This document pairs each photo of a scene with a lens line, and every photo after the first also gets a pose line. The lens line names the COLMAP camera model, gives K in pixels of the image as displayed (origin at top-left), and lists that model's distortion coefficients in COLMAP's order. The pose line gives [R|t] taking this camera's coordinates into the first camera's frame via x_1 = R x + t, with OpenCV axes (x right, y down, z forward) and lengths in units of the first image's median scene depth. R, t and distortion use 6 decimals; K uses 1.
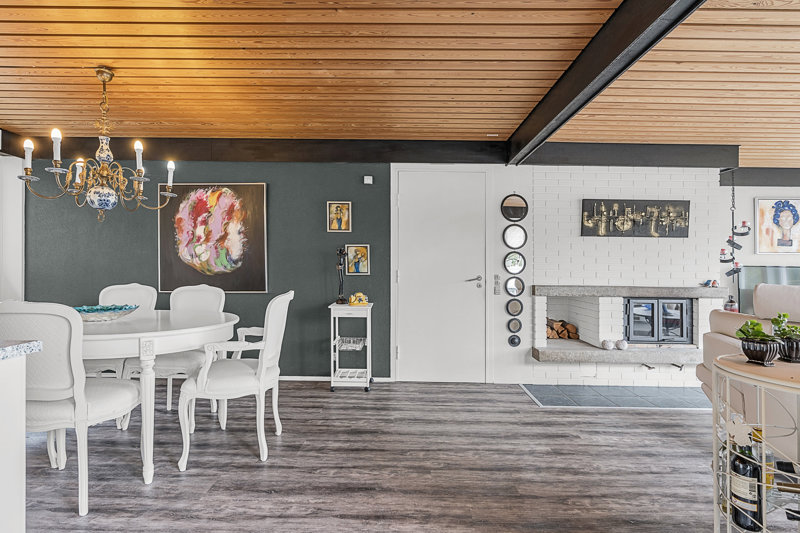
lens RADIAL K [[417.0, 0, 402.0], [0, 417.0, 265.0], [0, 0, 1]] dist [-0.002384, 0.000638]
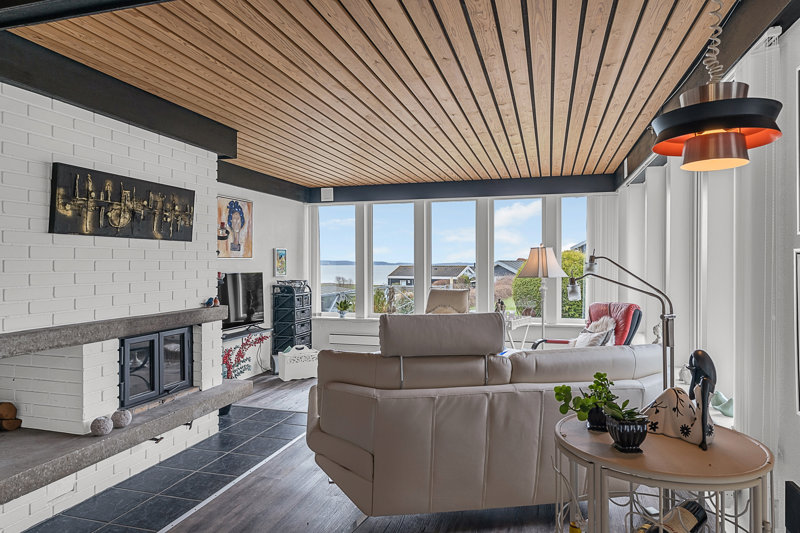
lens RADIAL K [[513.9, 0, 394.1], [0, 513.9, 263.0], [0, 0, 1]] dist [0.032972, 0.002433]
pose [[0.305428, -0.010687, 0.952155, -0.061900], [-0.003276, 0.999919, 0.012273, -0.041015], [-0.952210, -0.006868, 0.305368, 0.391898]]
